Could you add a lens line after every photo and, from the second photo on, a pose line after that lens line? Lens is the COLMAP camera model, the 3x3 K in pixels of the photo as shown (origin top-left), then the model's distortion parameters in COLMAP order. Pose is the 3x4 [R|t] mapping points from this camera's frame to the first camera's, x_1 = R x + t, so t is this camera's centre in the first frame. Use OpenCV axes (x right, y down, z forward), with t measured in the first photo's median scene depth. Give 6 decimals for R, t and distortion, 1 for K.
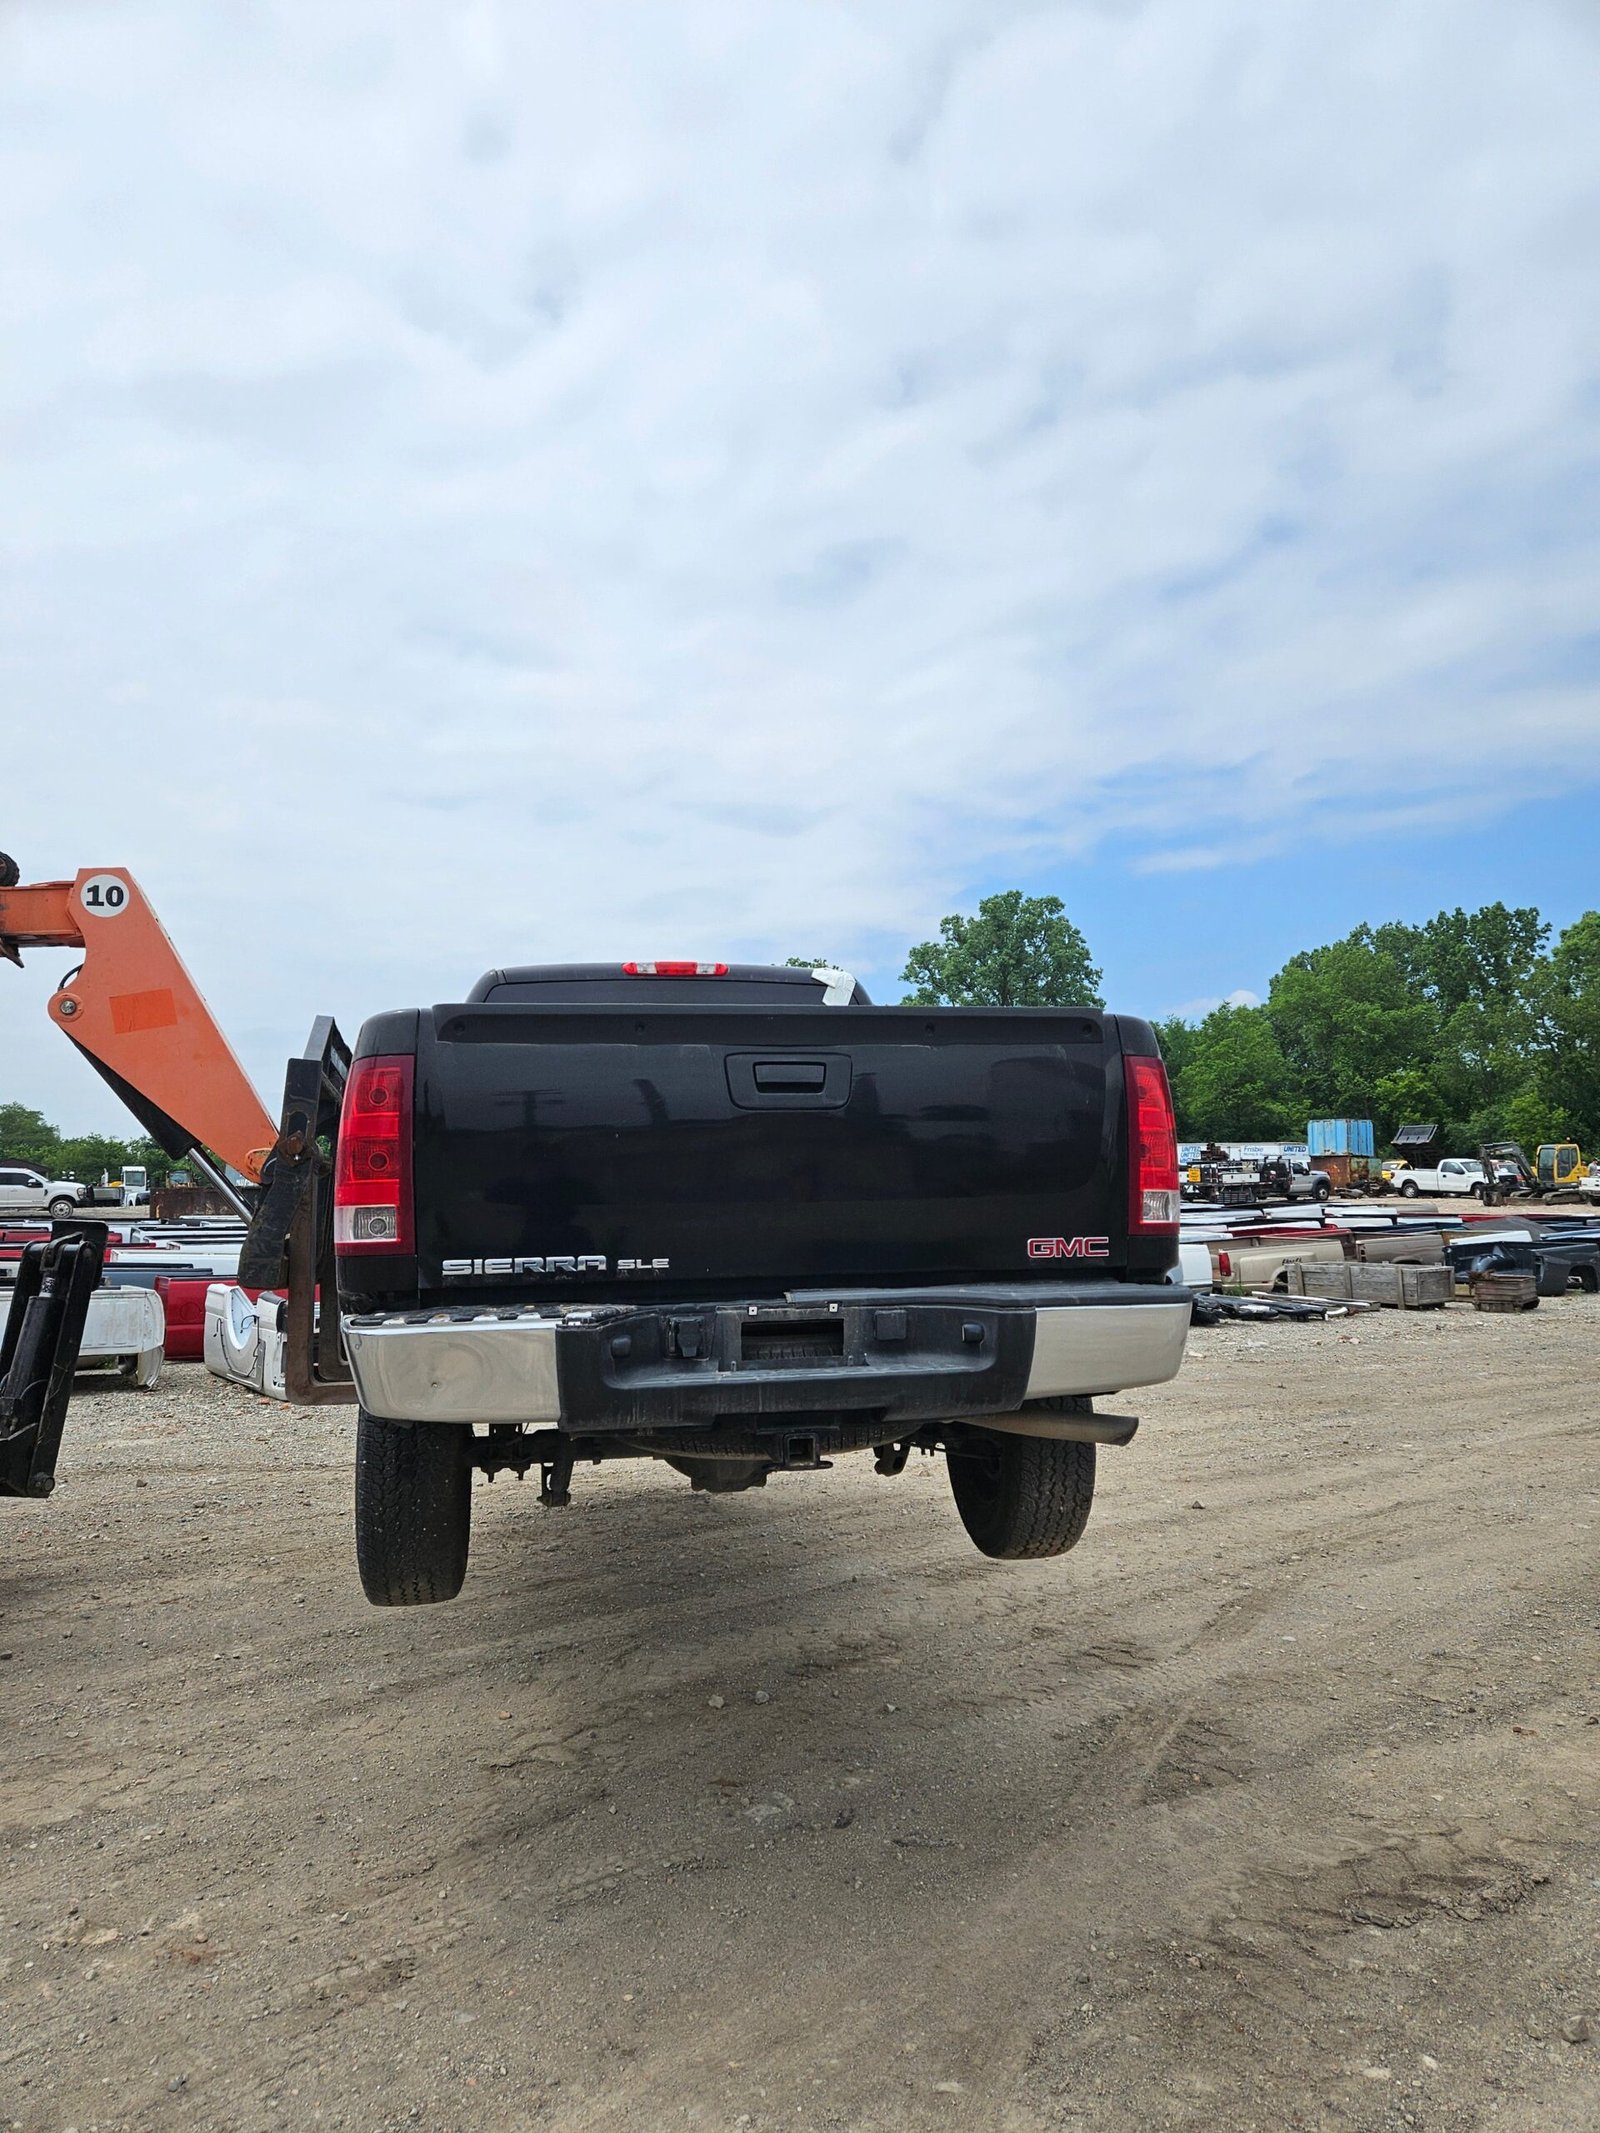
lens RADIAL K [[1400.5, 0, 792.3], [0, 1400.5, 1101.1], [0, 0, 1]] dist [0.095405, -0.089743]
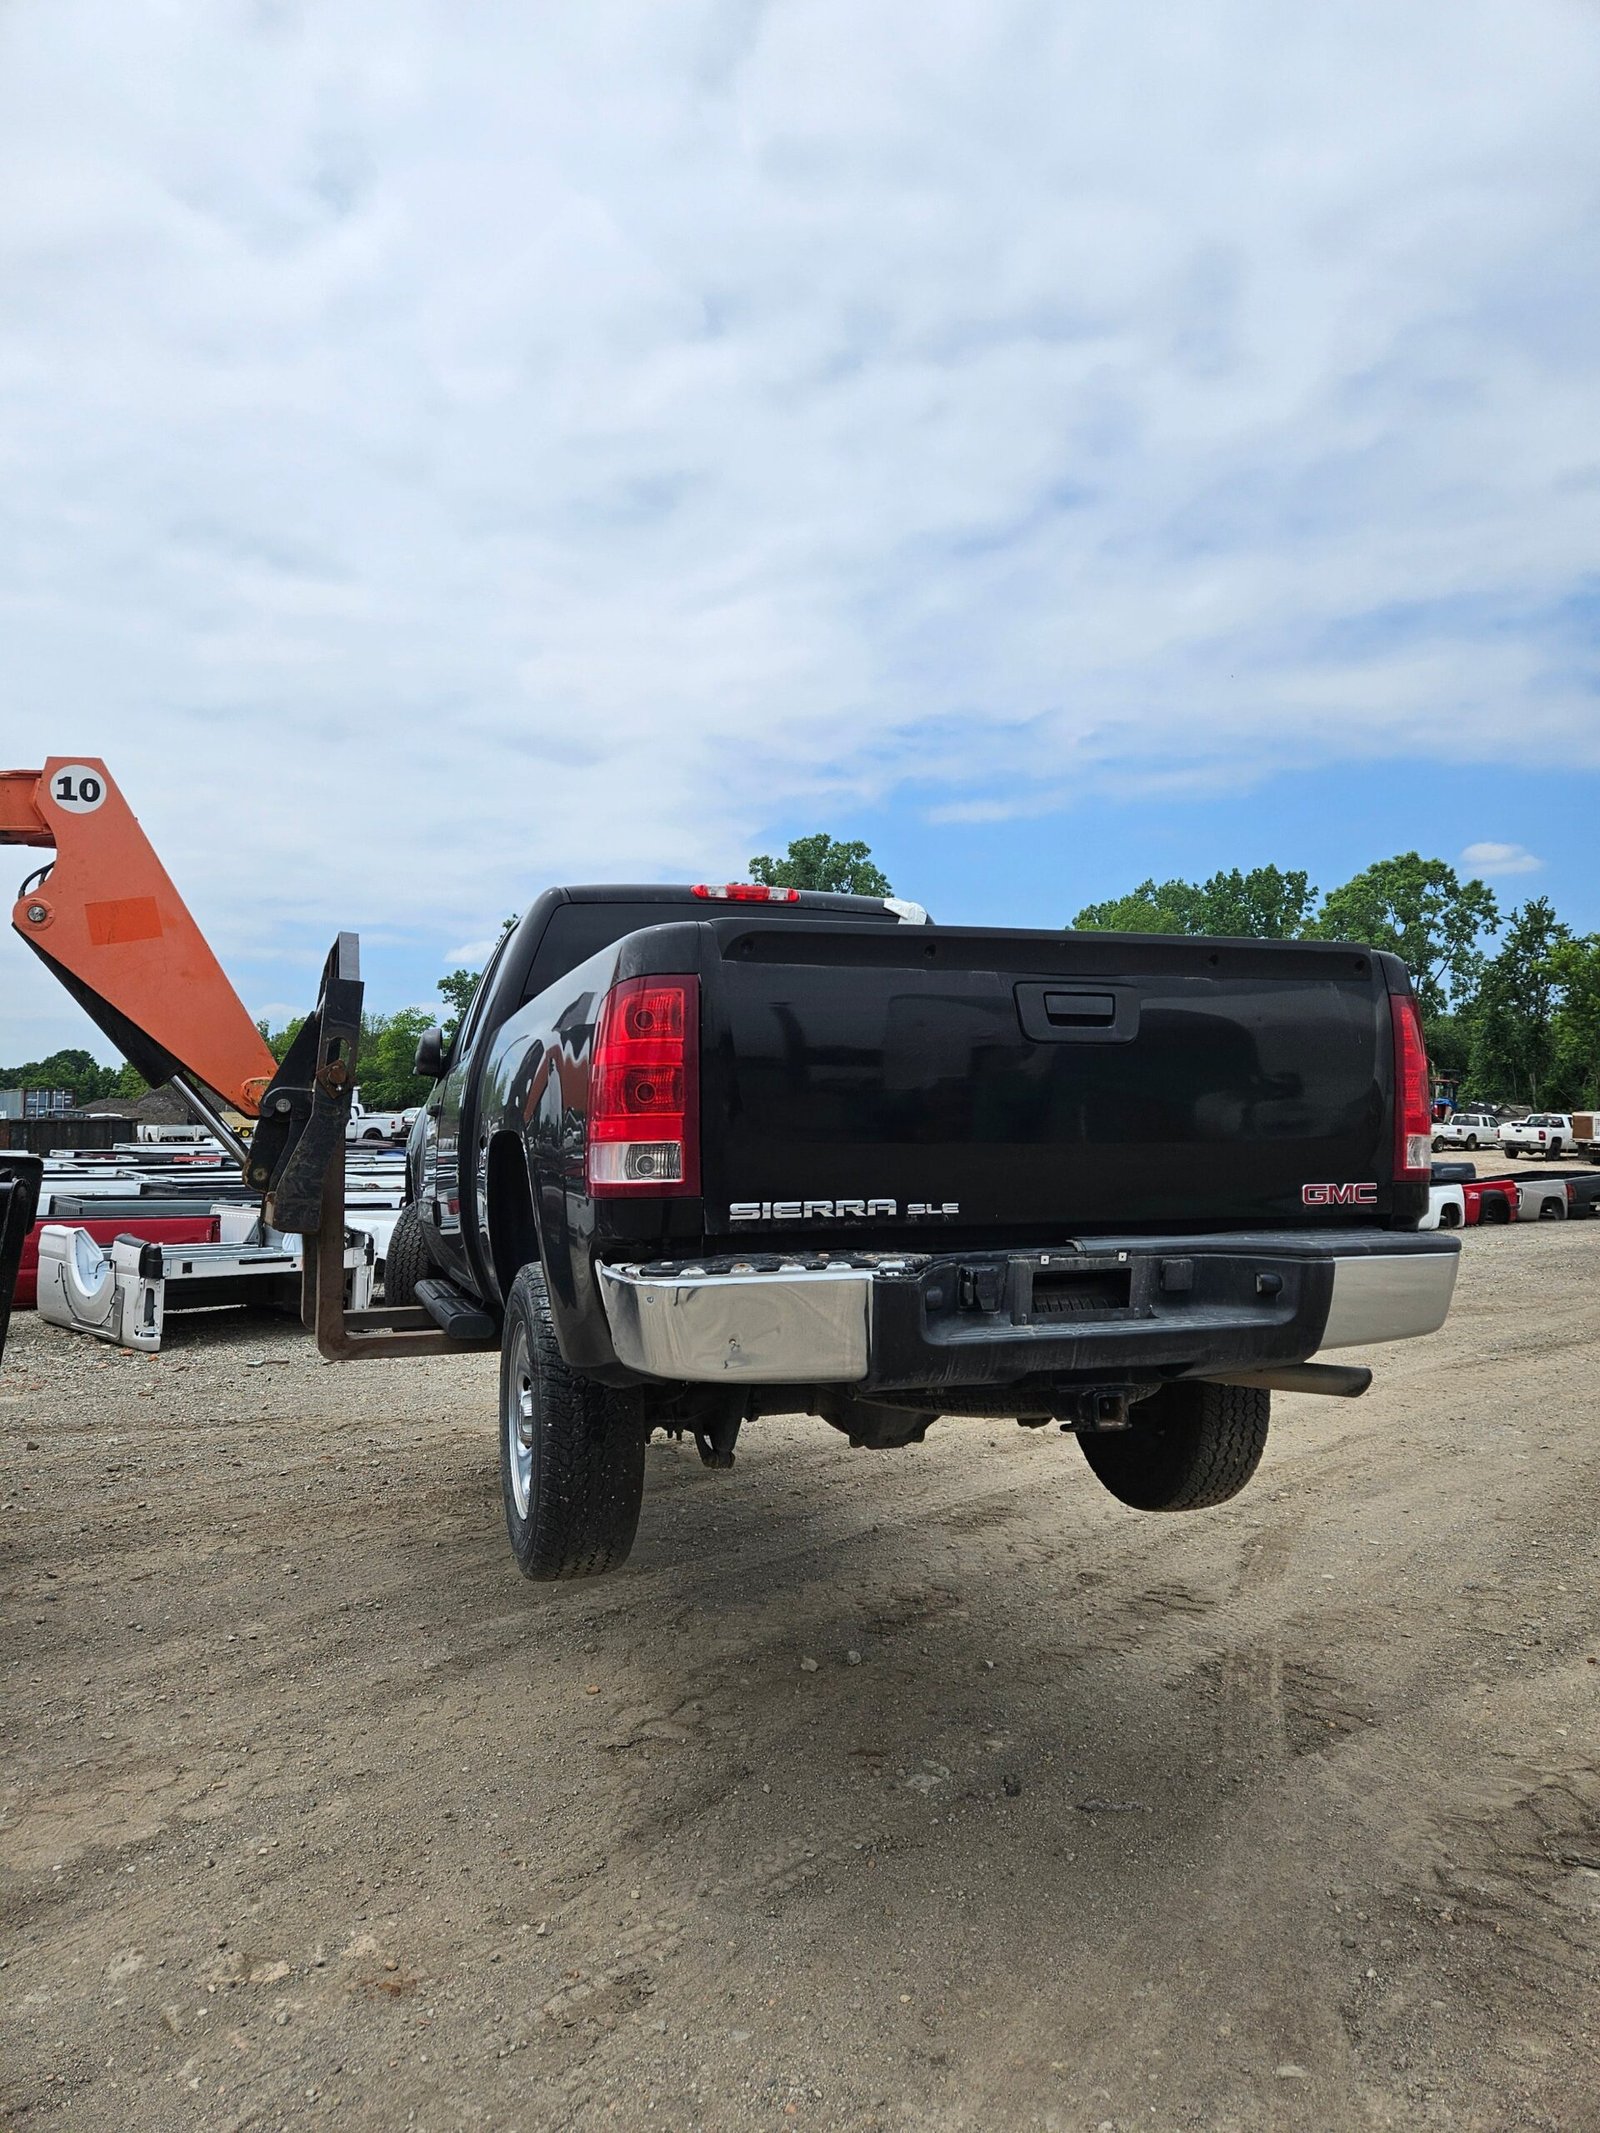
lens RADIAL K [[1404.9, 0, 800.0], [0, 1404.9, 1066.5], [0, 0, 1]] dist [0.096968, -0.085627]
pose [[0.989159, 0.017173, 0.145844, -0.231106], [-0.019827, 0.999663, 0.016762, 0.006198], [-0.145507, -0.019472, 0.989166, 0.070920]]
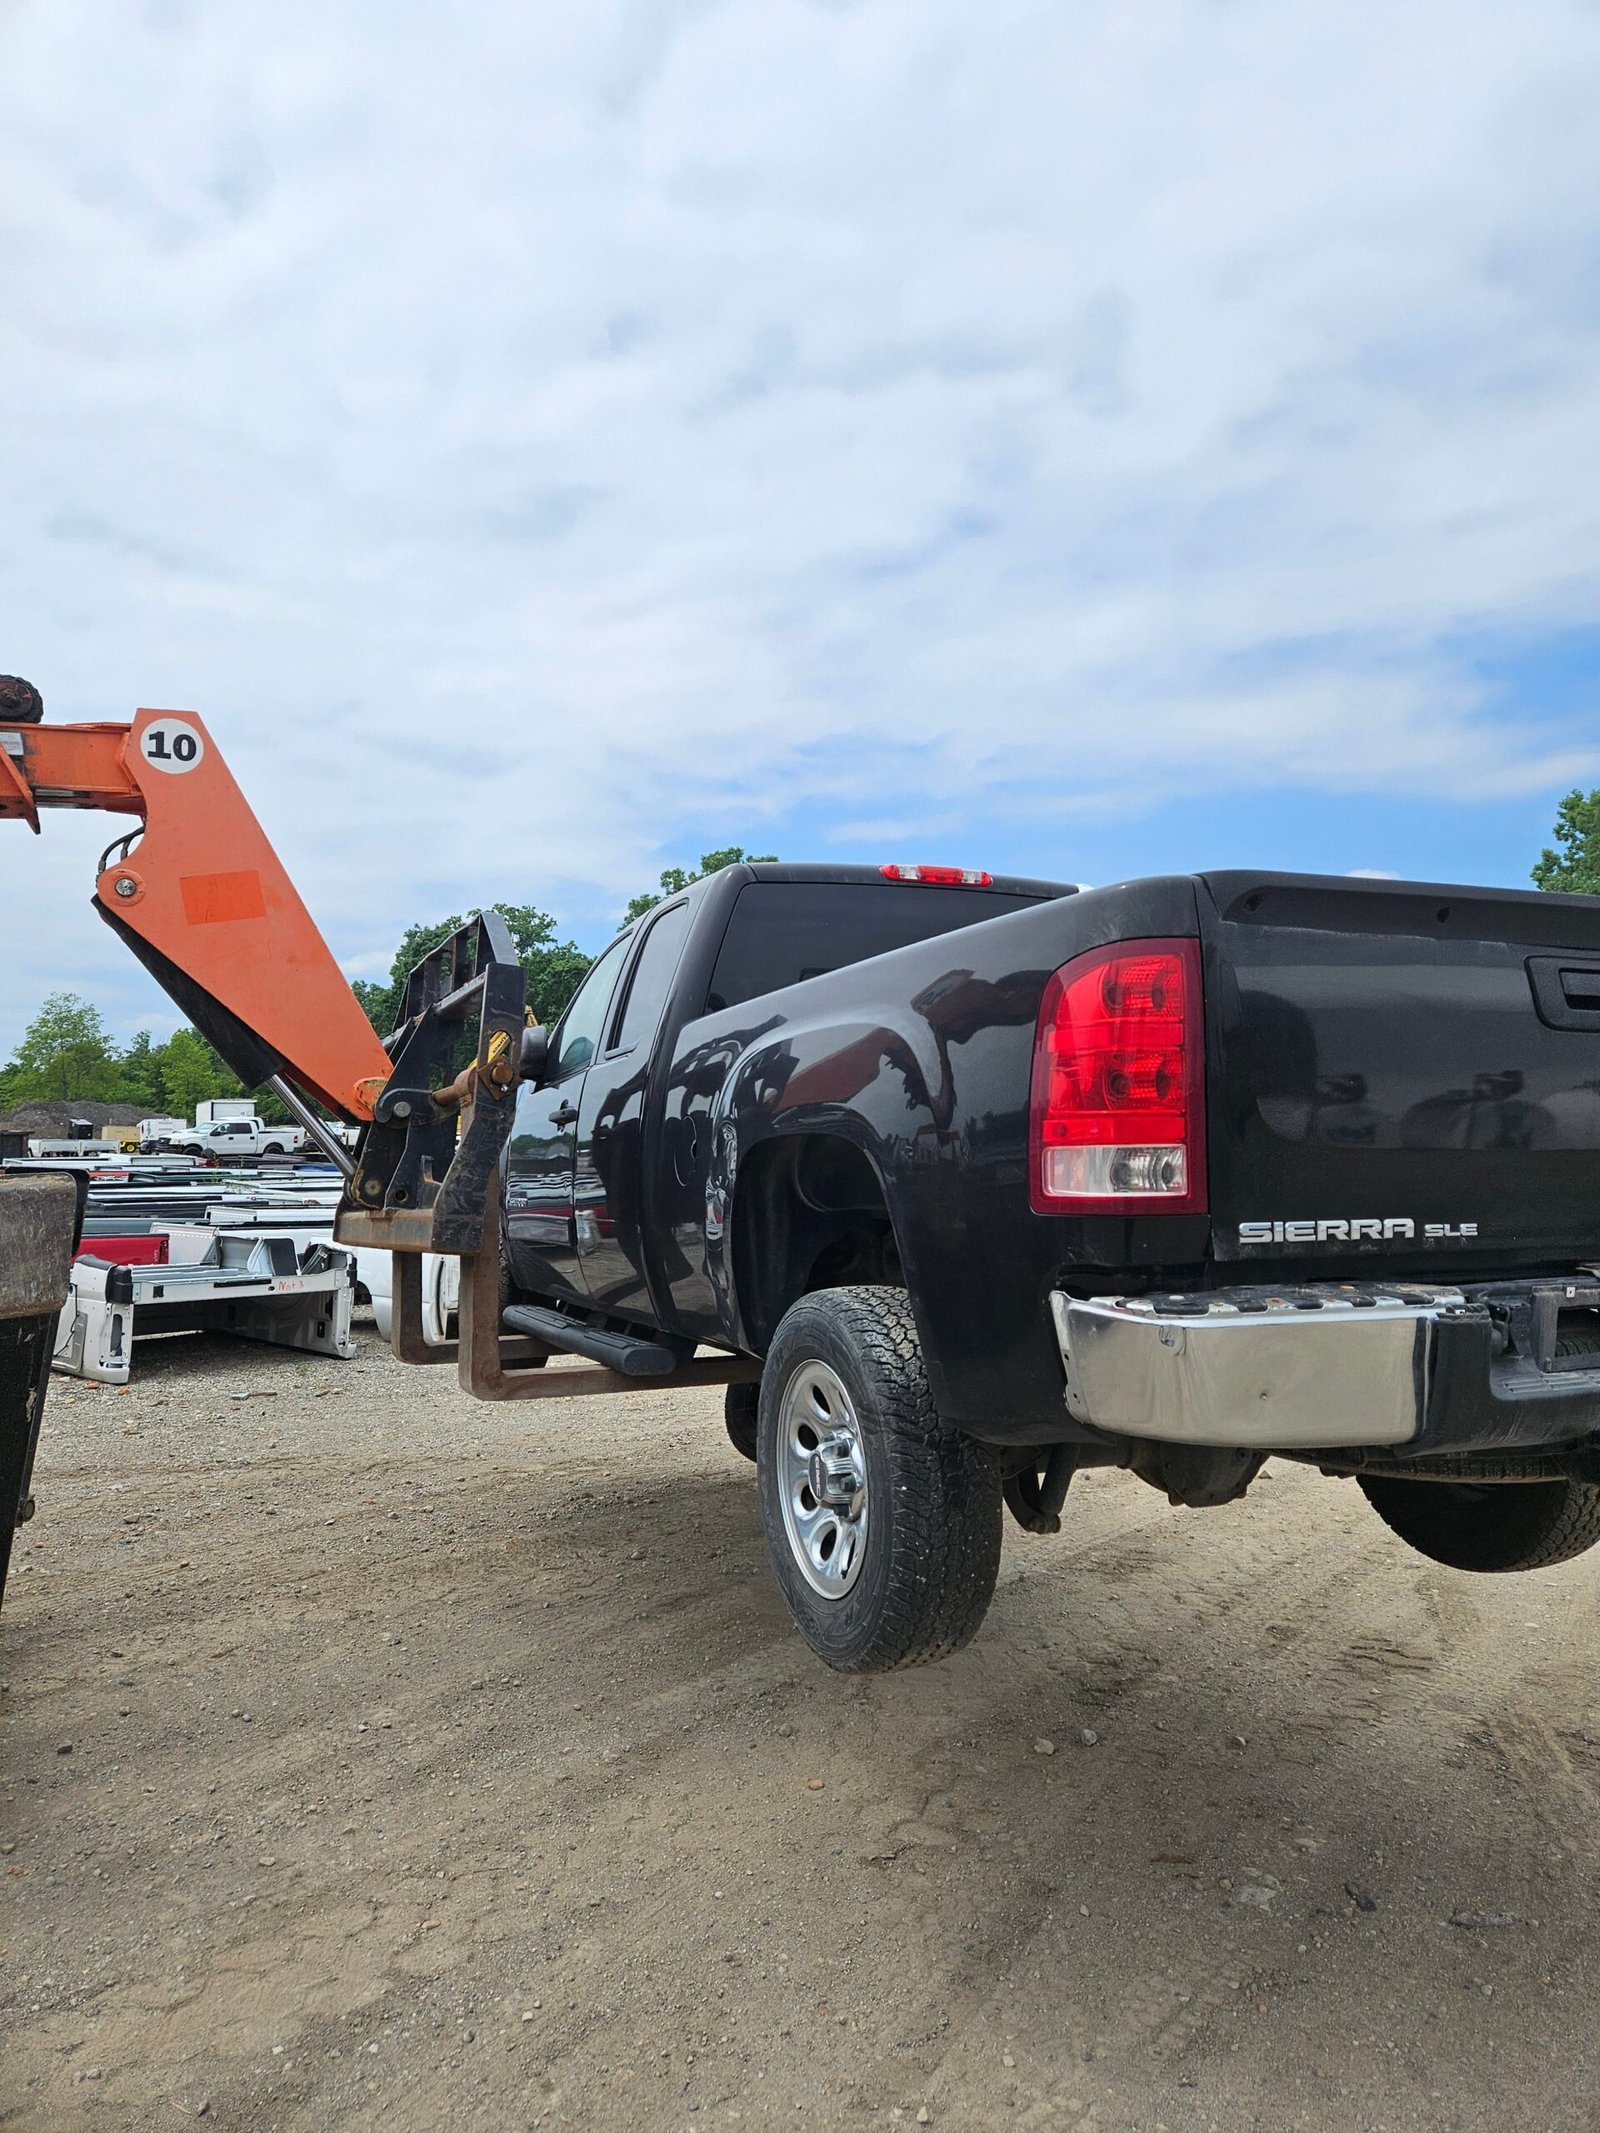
lens RADIAL K [[1409.2, 0, 814.9], [0, 1409.2, 1054.6], [0, 0, 1]] dist [0.099517, -0.085868]
pose [[0.975415, 0.027371, 0.218668, -0.428893], [-0.027080, 0.999624, -0.004332, 0.024152], [-0.218705, -0.001696, 0.975790, 0.227407]]
